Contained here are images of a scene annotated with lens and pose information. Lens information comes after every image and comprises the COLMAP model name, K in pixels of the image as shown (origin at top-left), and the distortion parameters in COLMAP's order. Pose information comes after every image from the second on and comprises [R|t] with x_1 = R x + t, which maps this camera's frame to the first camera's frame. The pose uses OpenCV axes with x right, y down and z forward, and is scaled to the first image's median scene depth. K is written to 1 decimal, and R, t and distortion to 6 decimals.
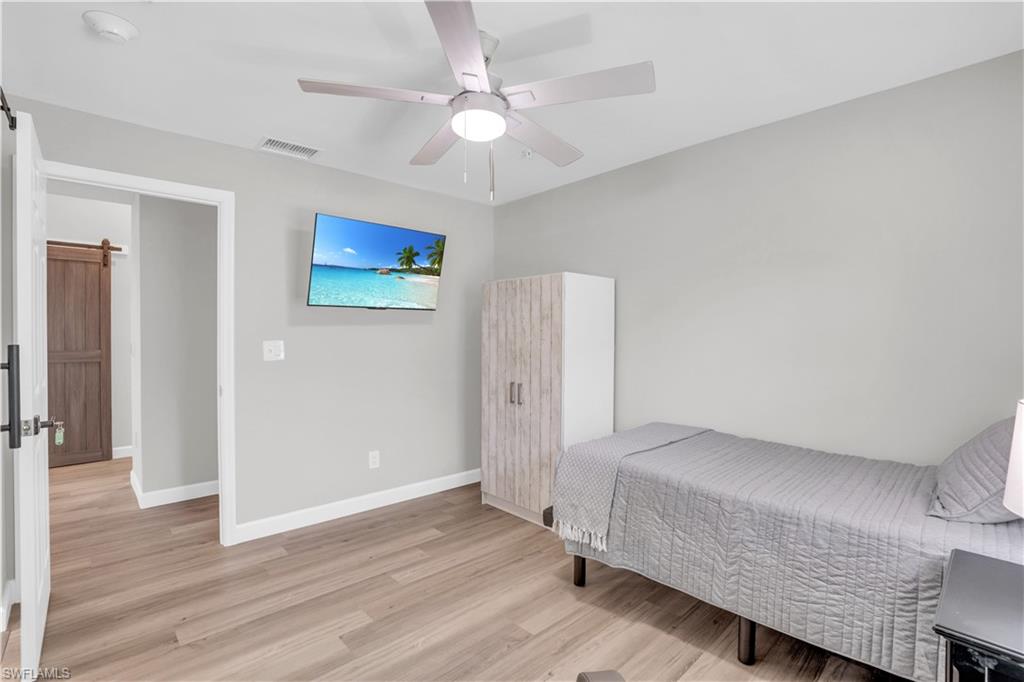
lens RADIAL K [[477.8, 0, 512.0], [0, 477.8, 341.0], [0, 0, 1]] dist [-0.069291, 0.024674]
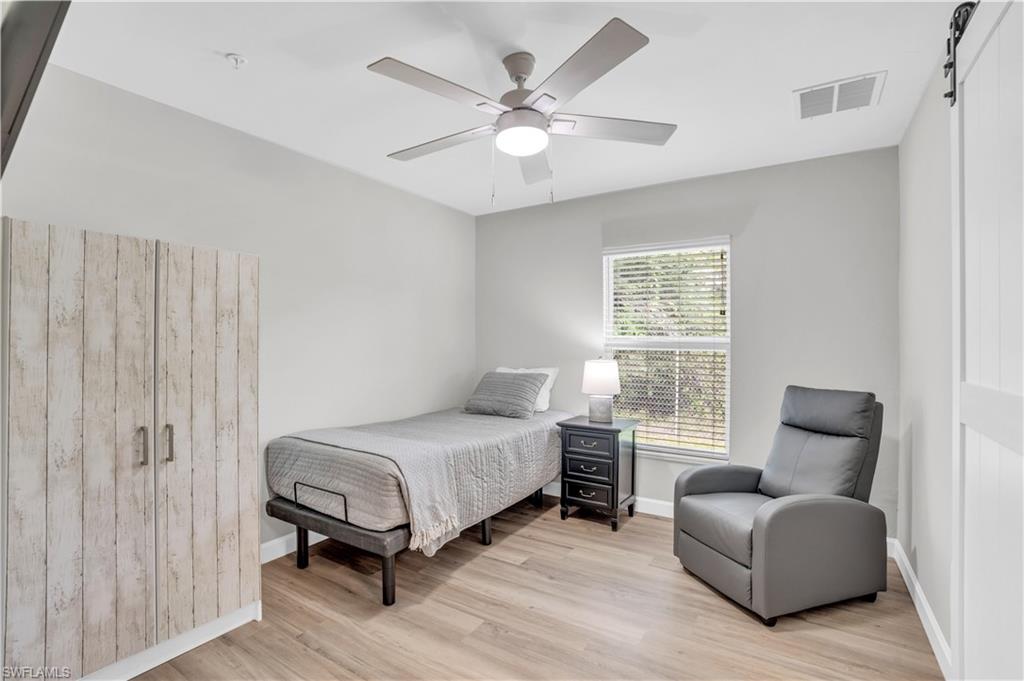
lens RADIAL K [[477.8, 0, 512.0], [0, 477.8, 340.5], [0, 0, 1]] dist [-0.069291, 0.024674]
pose [[-0.257073, 0.000927, 0.966392, -0.676061], [0.004159, 0.999991, 0.000147, -0.011270], [-0.966383, 0.004057, -0.257074, 0.807390]]
